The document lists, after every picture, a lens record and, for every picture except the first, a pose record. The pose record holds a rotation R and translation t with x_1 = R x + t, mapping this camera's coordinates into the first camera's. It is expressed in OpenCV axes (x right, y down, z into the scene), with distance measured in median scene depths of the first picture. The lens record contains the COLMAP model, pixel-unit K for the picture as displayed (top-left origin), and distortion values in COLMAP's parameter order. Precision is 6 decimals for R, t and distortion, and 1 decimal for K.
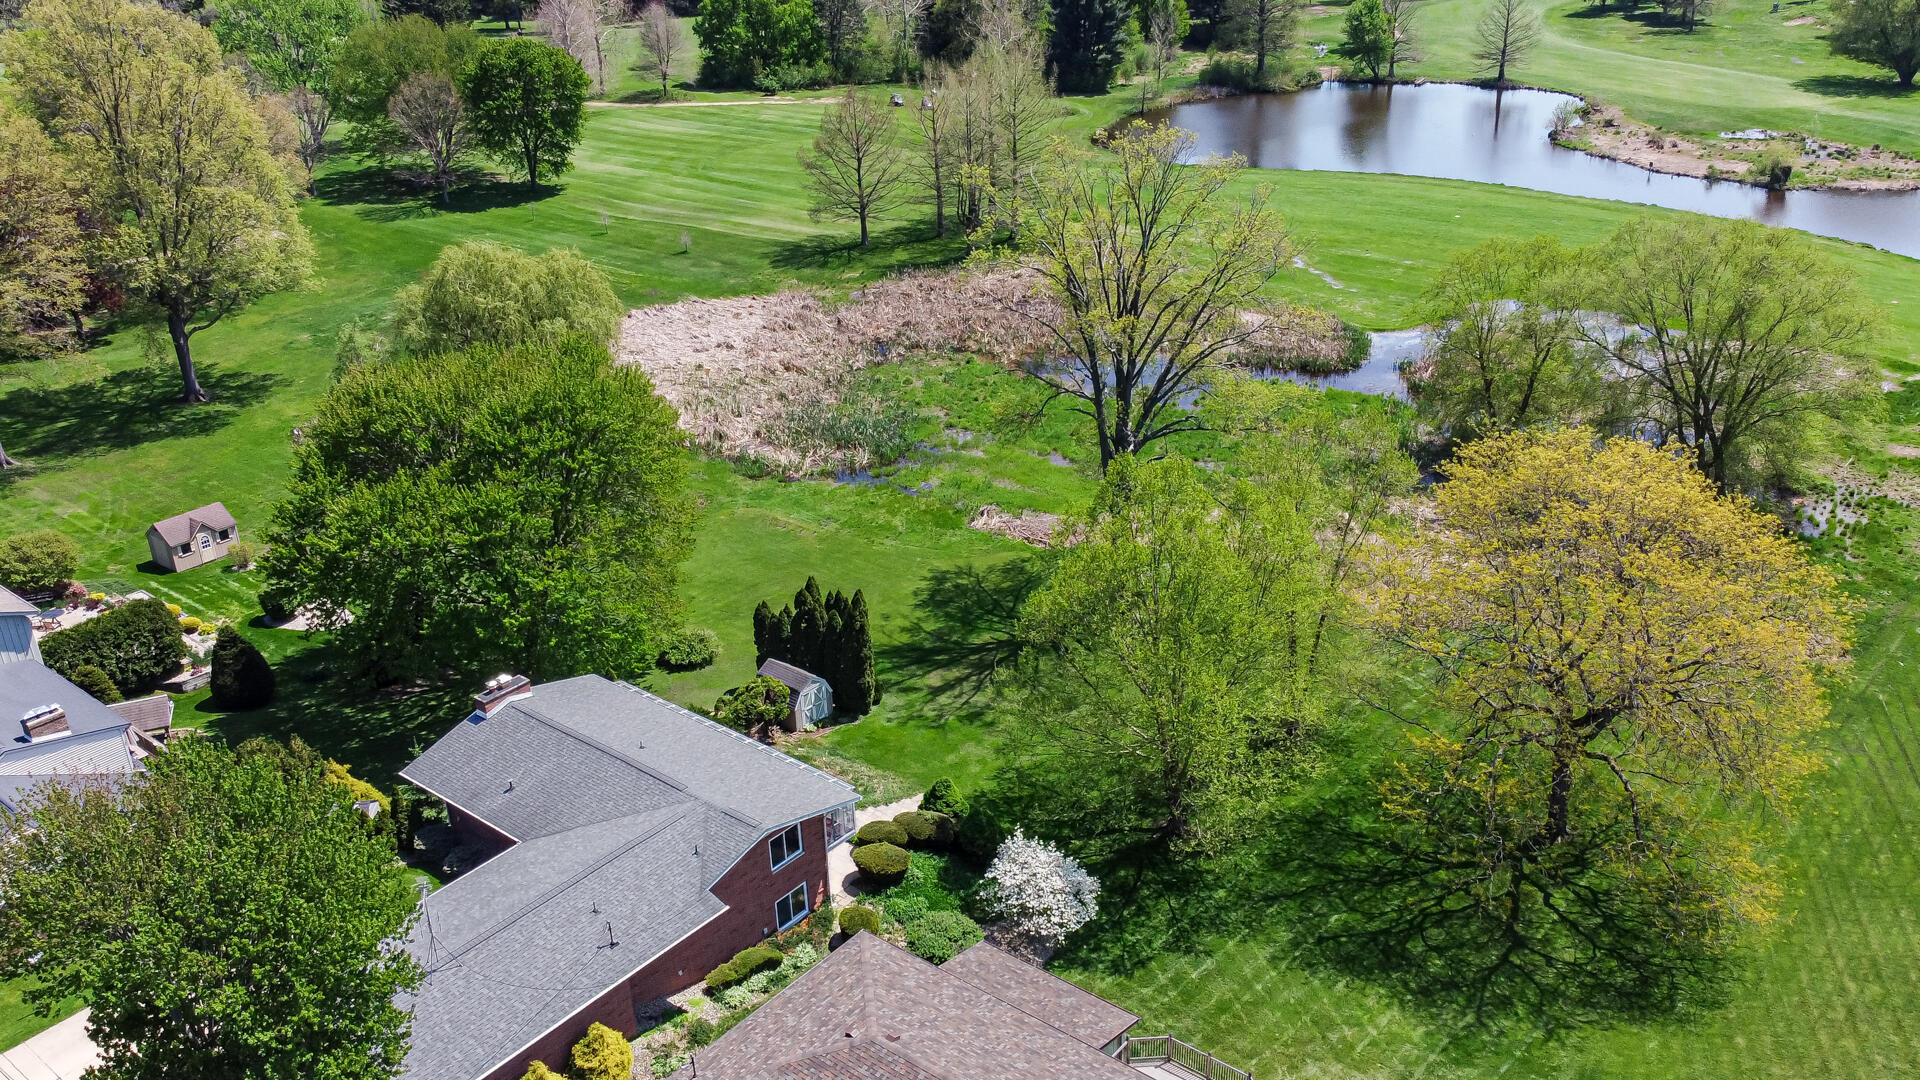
lens RADIAL K [[1575.8, 0, 956.1], [0, 1575.8, 546.5], [0, 0, 1]] dist [0.004227, -0.005284]
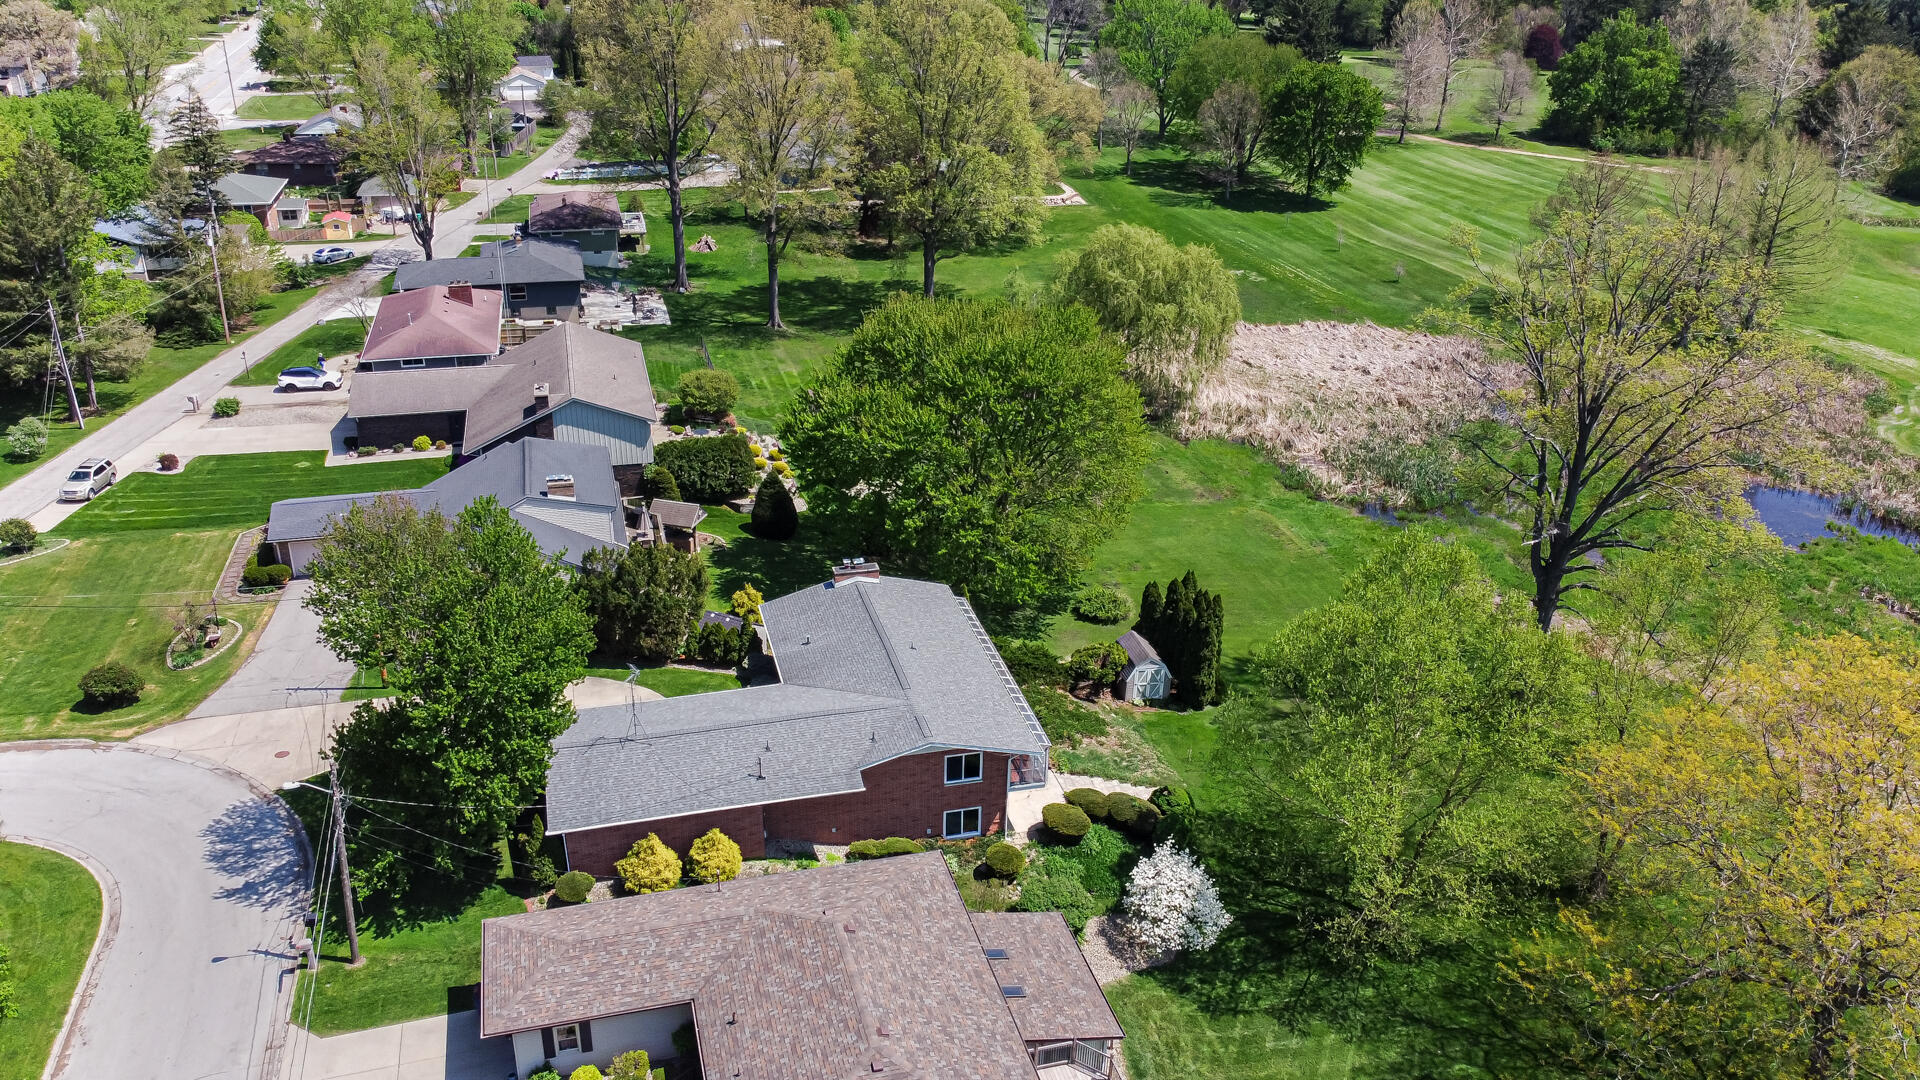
lens RADIAL K [[1448.1, 0, 956.5], [0, 1448.1, 543.9], [0, 0, 1]] dist [0.000774, -0.002588]
pose [[0.812859, 0.290350, -0.504933, 0.177375], [-0.288001, 0.953863, 0.084862, -0.023733], [0.506276, 0.076441, 0.858977, 0.047766]]
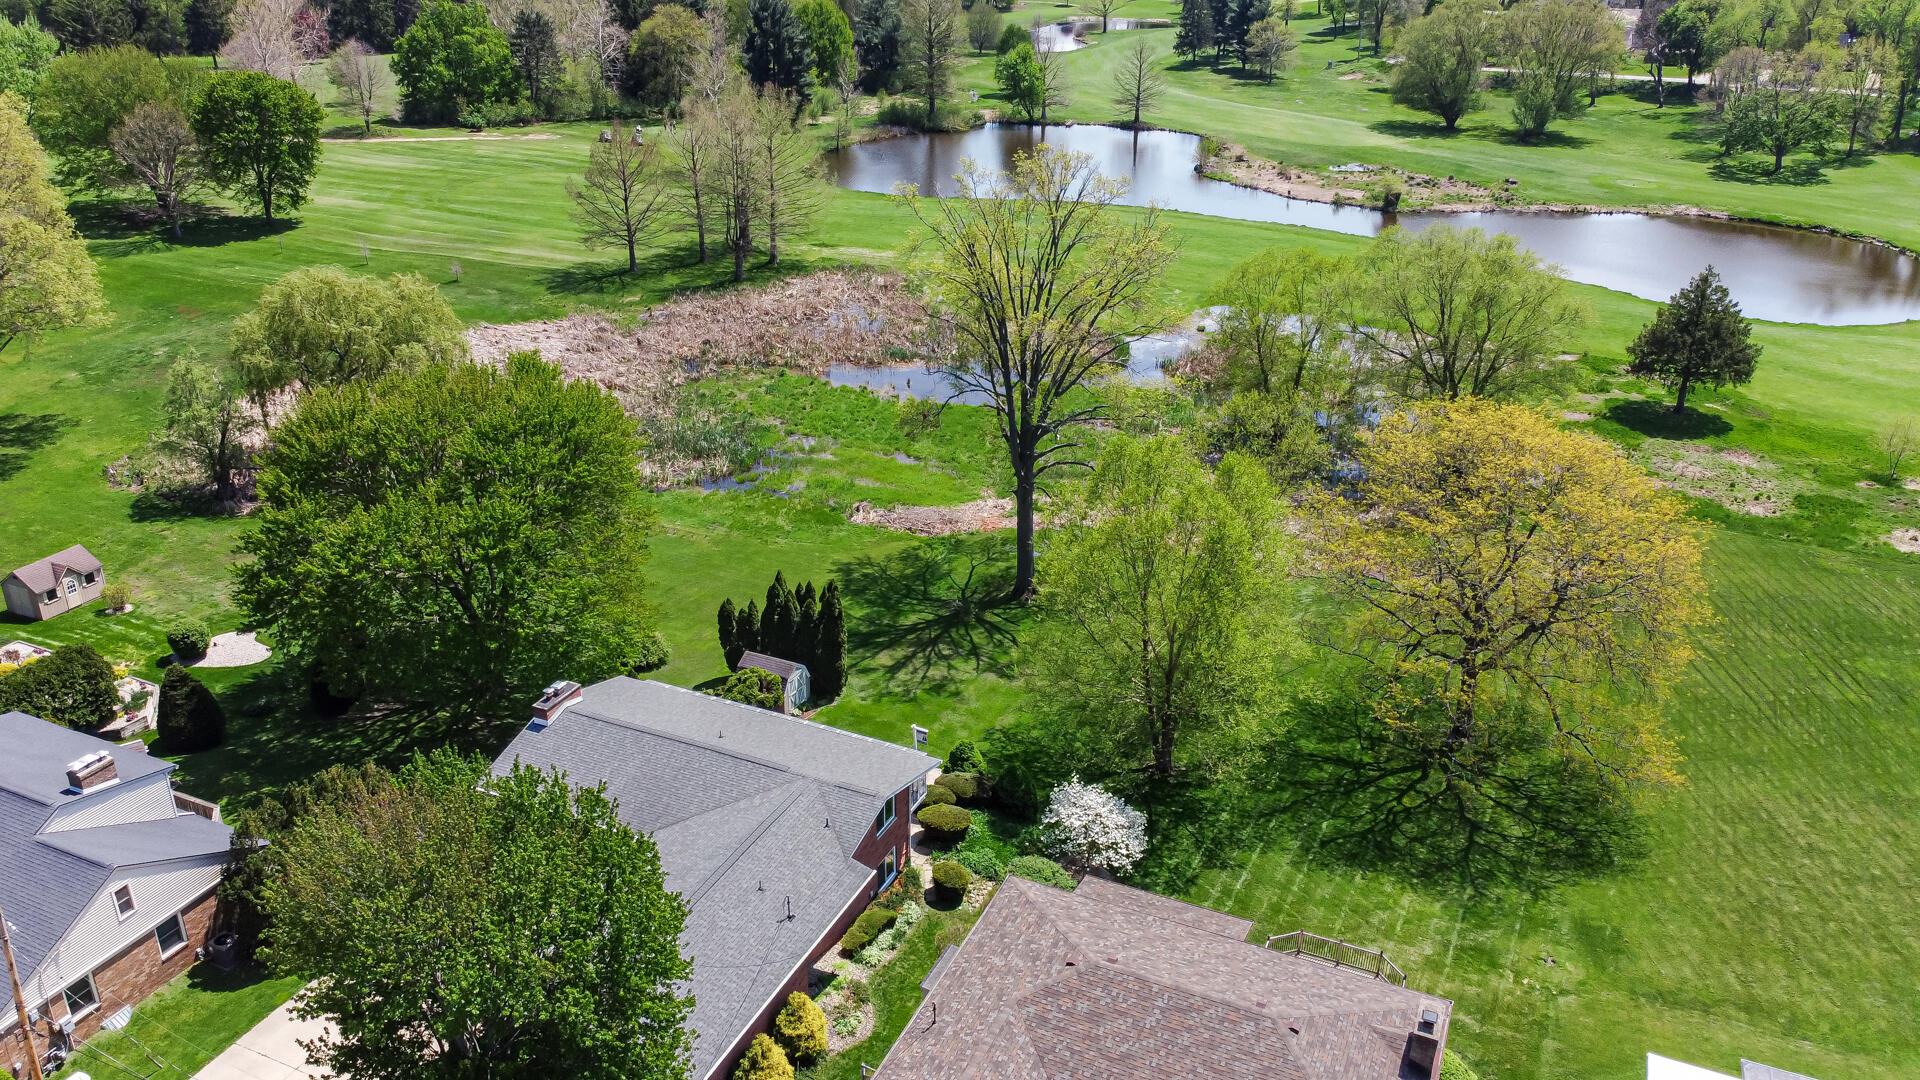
lens RADIAL K [[1448.1, 0, 956.5], [0, 1448.1, 543.9], [0, 0, 1]] dist [0.000774, -0.002588]
pose [[0.965994, -0.065536, 0.250123, -0.144407], [0.067148, 0.997741, 0.002092, 0.004422], [-0.249695, 0.014774, 0.968212, 0.015926]]
